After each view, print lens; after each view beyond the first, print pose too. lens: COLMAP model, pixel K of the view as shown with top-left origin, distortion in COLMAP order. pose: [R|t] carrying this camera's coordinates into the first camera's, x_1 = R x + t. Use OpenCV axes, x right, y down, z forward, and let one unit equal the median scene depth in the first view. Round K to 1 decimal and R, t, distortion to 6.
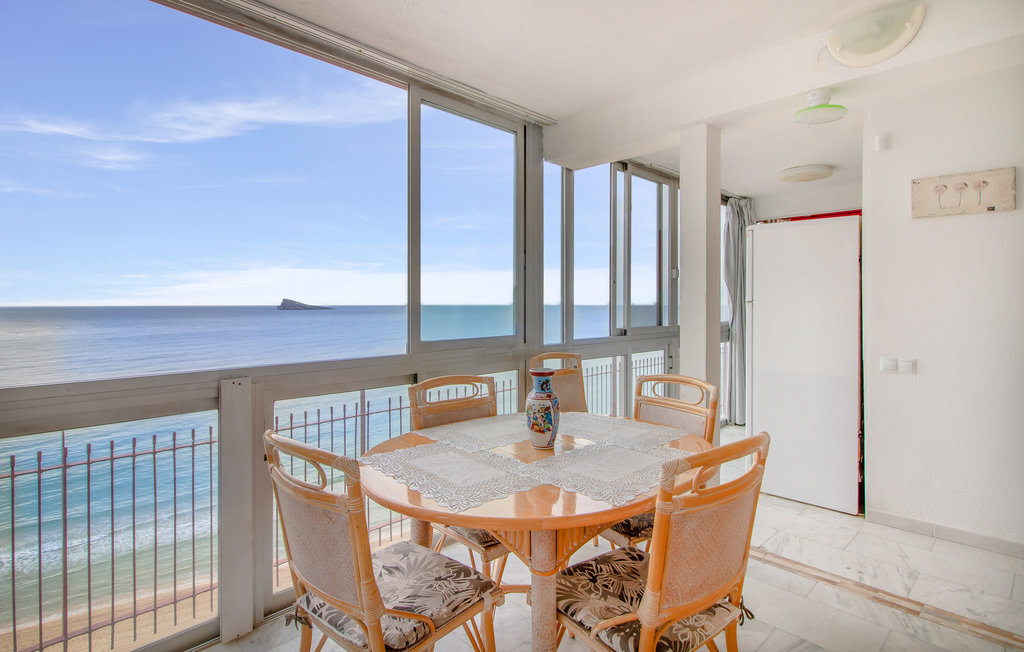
lens RADIAL K [[517.5, 0, 513.1], [0, 517.5, 301.1], [0, 0, 1]] dist [0.000128, 0.000240]
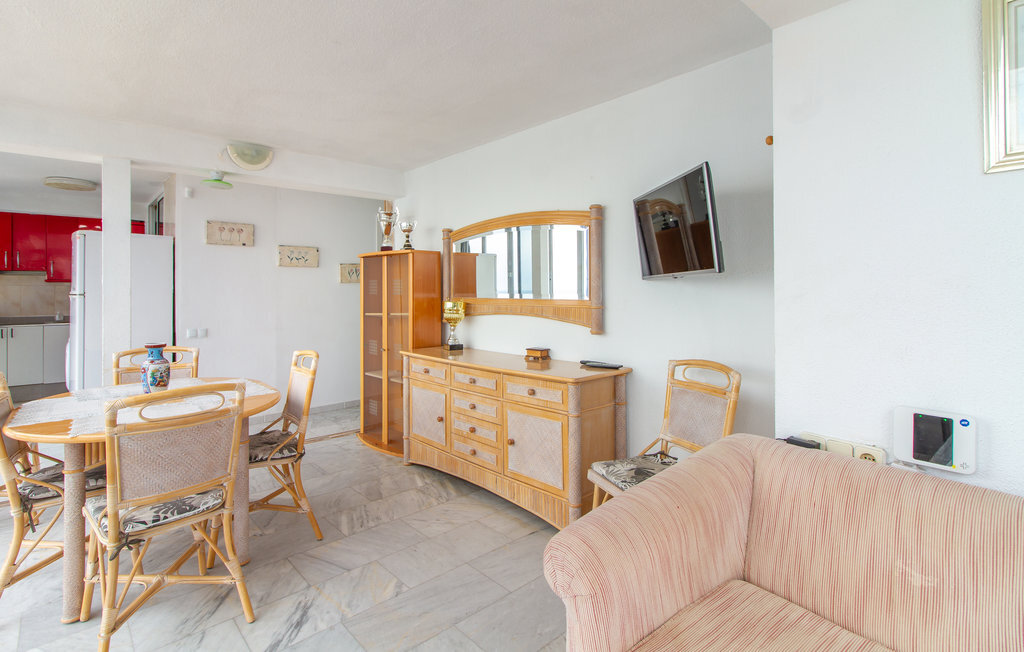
lens RADIAL K [[487.2, 0, 478.3], [0, 487.2, 289.5], [0, 0, 1]] dist [0.001131, 0.000396]
pose [[0.068479, 0.003722, 0.997646, -0.962749], [0.005020, 0.999979, -0.004075, -0.002766], [-0.997640, 0.005288, 0.068459, 0.033458]]
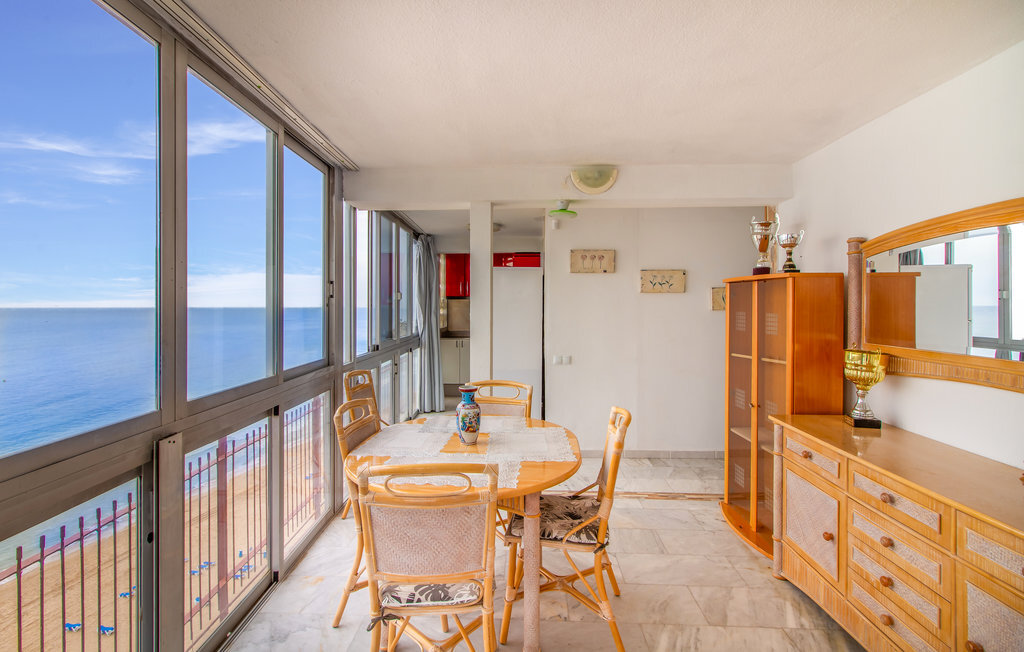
lens RADIAL K [[479.9, 0, 508.8], [0, 479.9, 309.9], [0, 0, 1]] dist [0.005205, 0.000258]
pose [[0.726748, -0.004516, 0.686889, -0.597418], [-0.001929, 0.999961, 0.008616, -0.067659], [-0.686901, -0.007587, 0.726711, -0.000427]]
